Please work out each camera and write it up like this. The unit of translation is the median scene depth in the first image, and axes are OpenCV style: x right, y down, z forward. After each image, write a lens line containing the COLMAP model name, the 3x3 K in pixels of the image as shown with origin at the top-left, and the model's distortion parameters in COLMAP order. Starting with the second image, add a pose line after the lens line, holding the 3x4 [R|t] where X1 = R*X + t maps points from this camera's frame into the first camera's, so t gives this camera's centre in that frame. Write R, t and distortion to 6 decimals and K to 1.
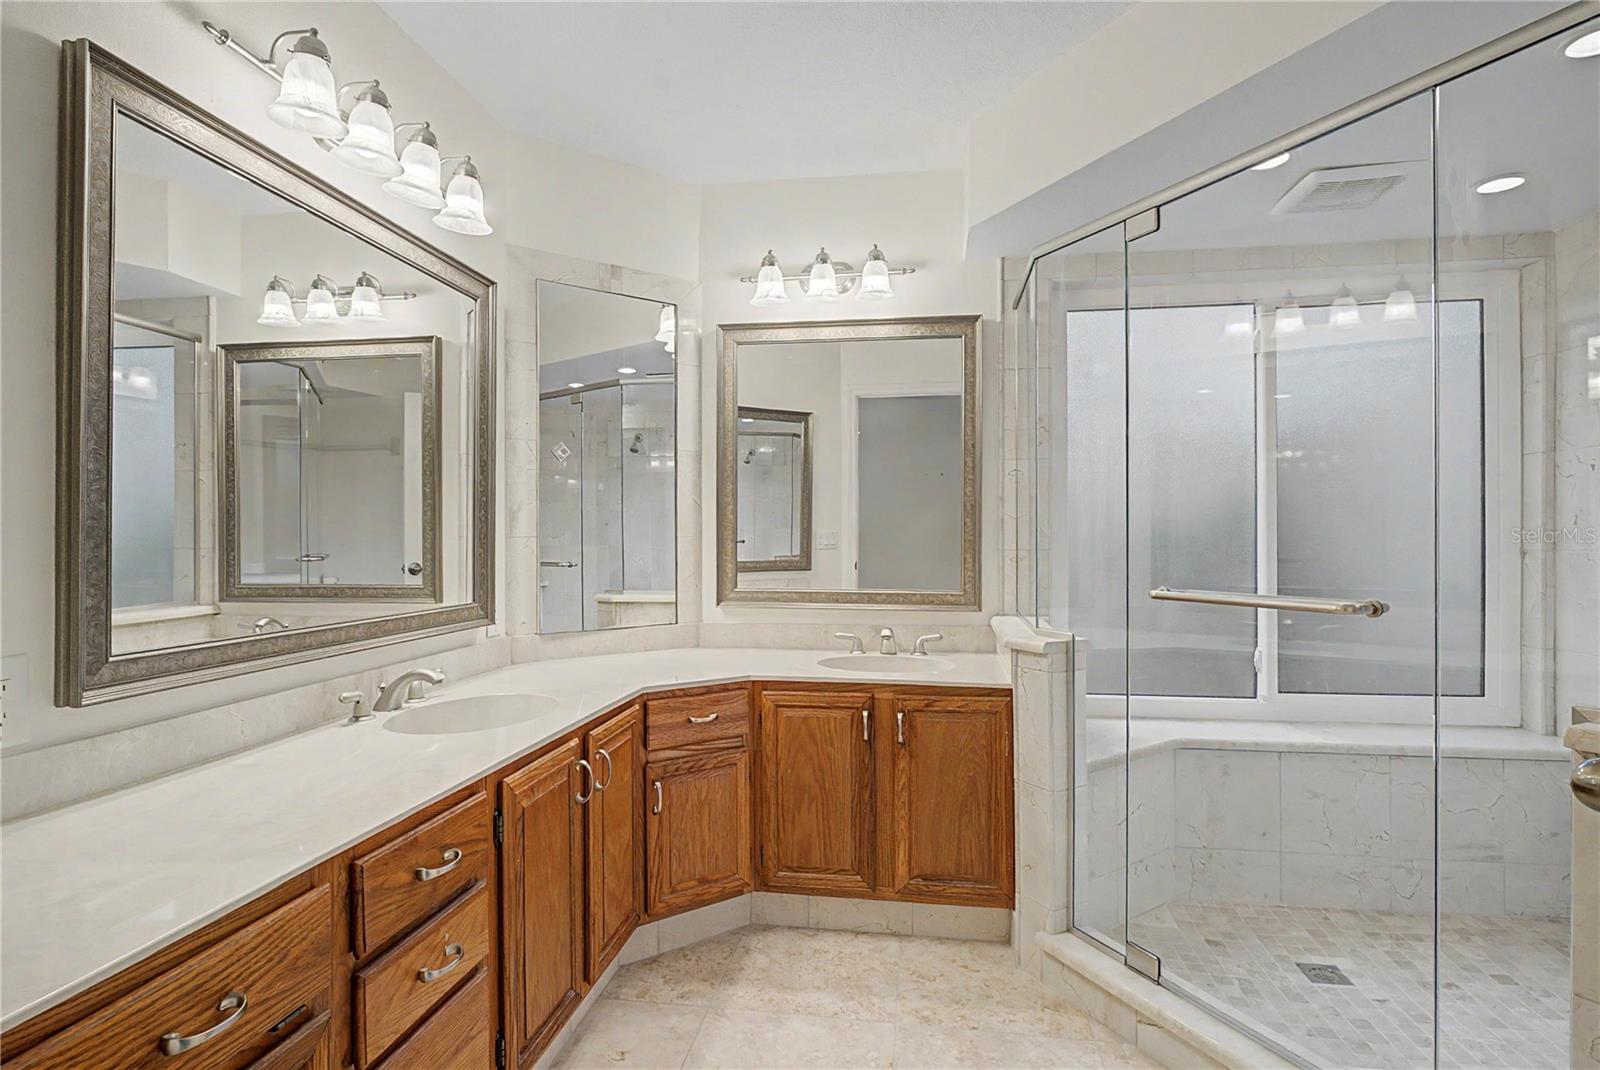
lens RADIAL K [[825.0, 0, 794.1], [0, 825.0, 537.9], [0, 0, 1]] dist [-0.003511, -0.000324]
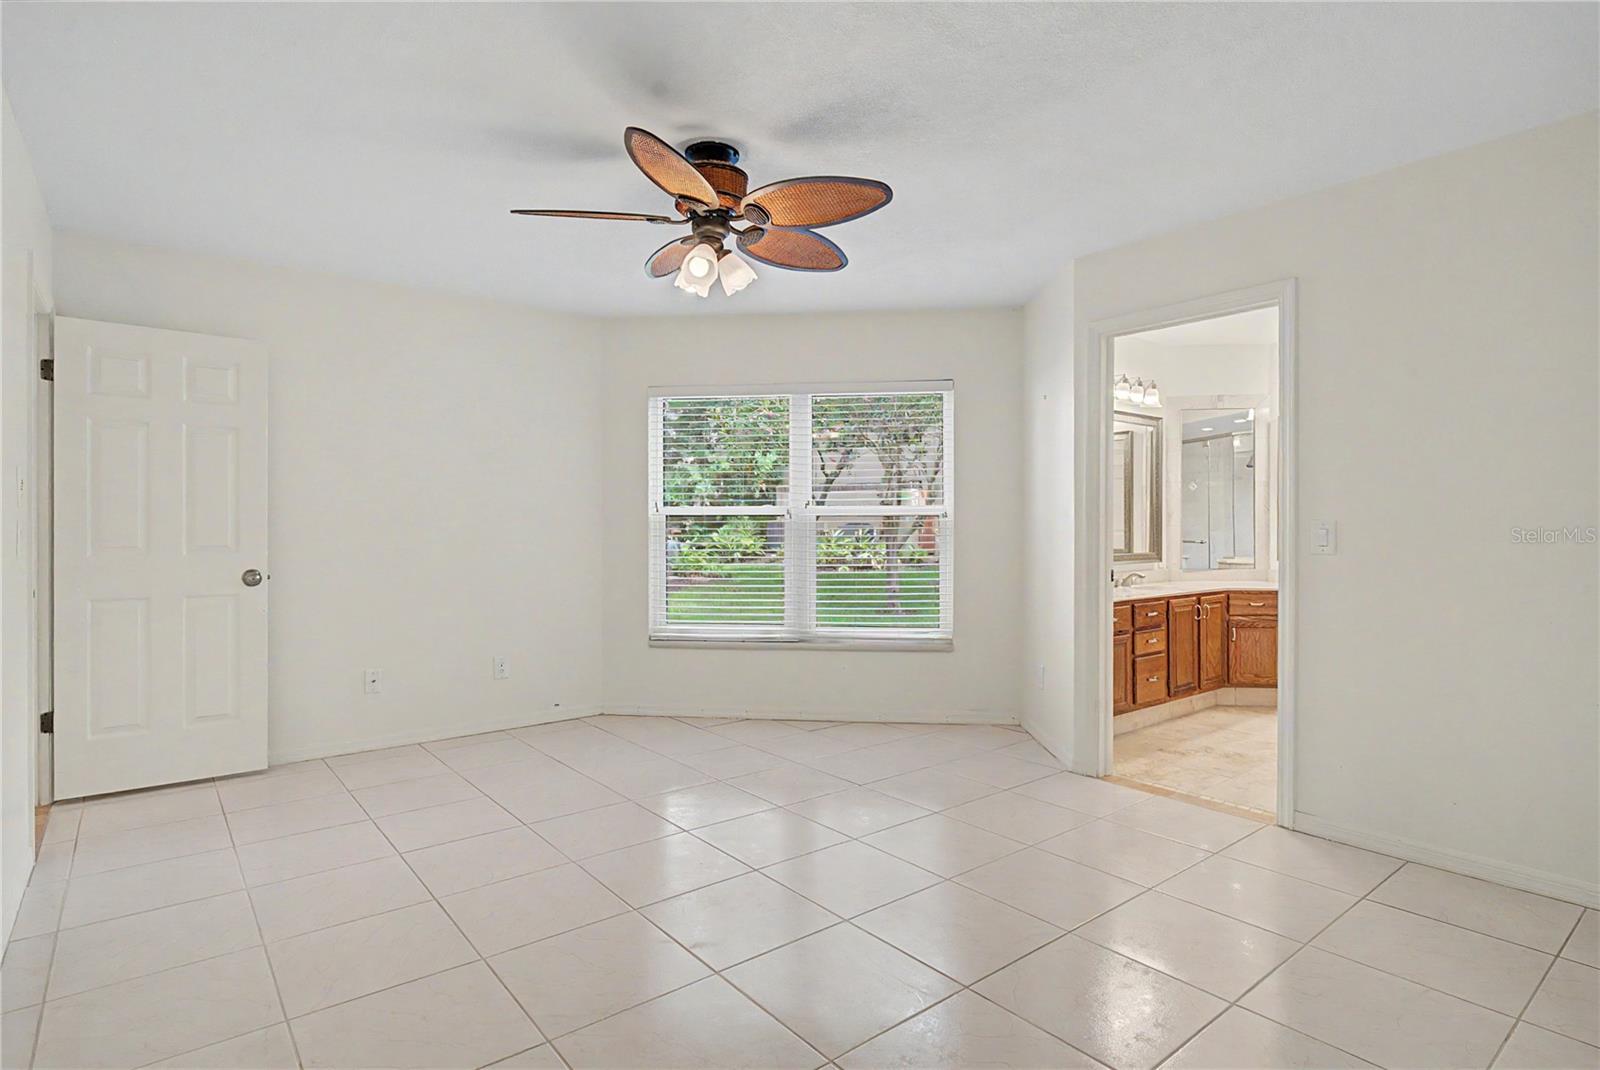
lens RADIAL K [[825.0, 0, 794.1], [0, 825.0, 537.9], [0, 0, 1]] dist [-0.003511, -0.000324]
pose [[0.737283, 0.004703, -0.675567, 0.499746], [0.005779, 0.999895, 0.013267, -0.002992], [0.675559, -0.013686, 0.737179, -1.591886]]
